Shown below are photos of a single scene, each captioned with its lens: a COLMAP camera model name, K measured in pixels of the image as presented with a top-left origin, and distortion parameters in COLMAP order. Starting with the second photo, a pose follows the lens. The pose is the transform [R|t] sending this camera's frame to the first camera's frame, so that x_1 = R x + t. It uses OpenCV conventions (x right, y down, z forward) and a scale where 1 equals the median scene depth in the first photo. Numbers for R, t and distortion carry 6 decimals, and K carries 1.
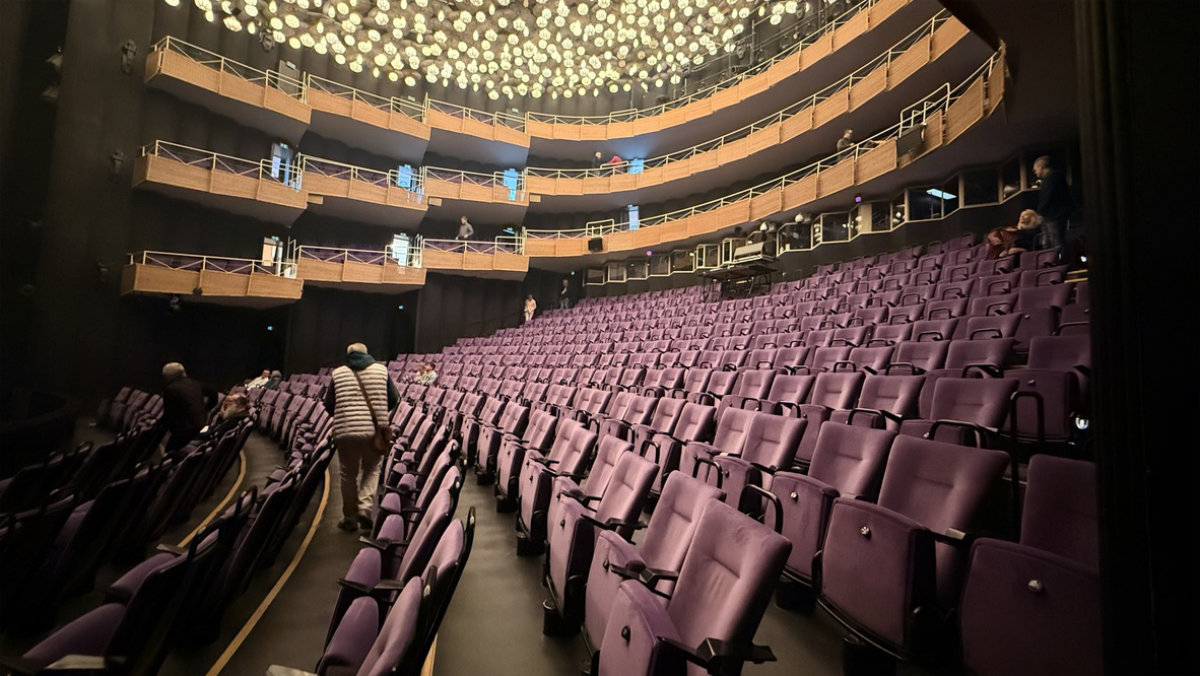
lens RADIAL K [[472.1, 0, 600.0], [0, 472.1, 338.0], [0, 0, 1]] dist [-0.000115, 0.000135]
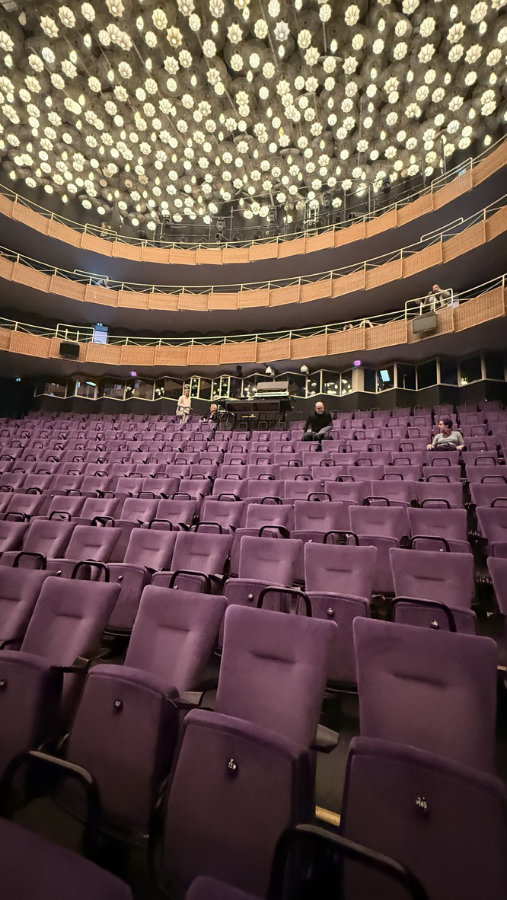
lens RADIAL K [[354.1, 0, 255.9], [0, 354.1, 447.7], [0, 0, 1]] dist [-0.000115, 0.000135]
pose [[0.772159, 0.104681, 0.626747, -0.130393], [-0.063162, 0.994096, -0.088220, 0.014457], [-0.632282, 0.028533, 0.774213, 0.282085]]
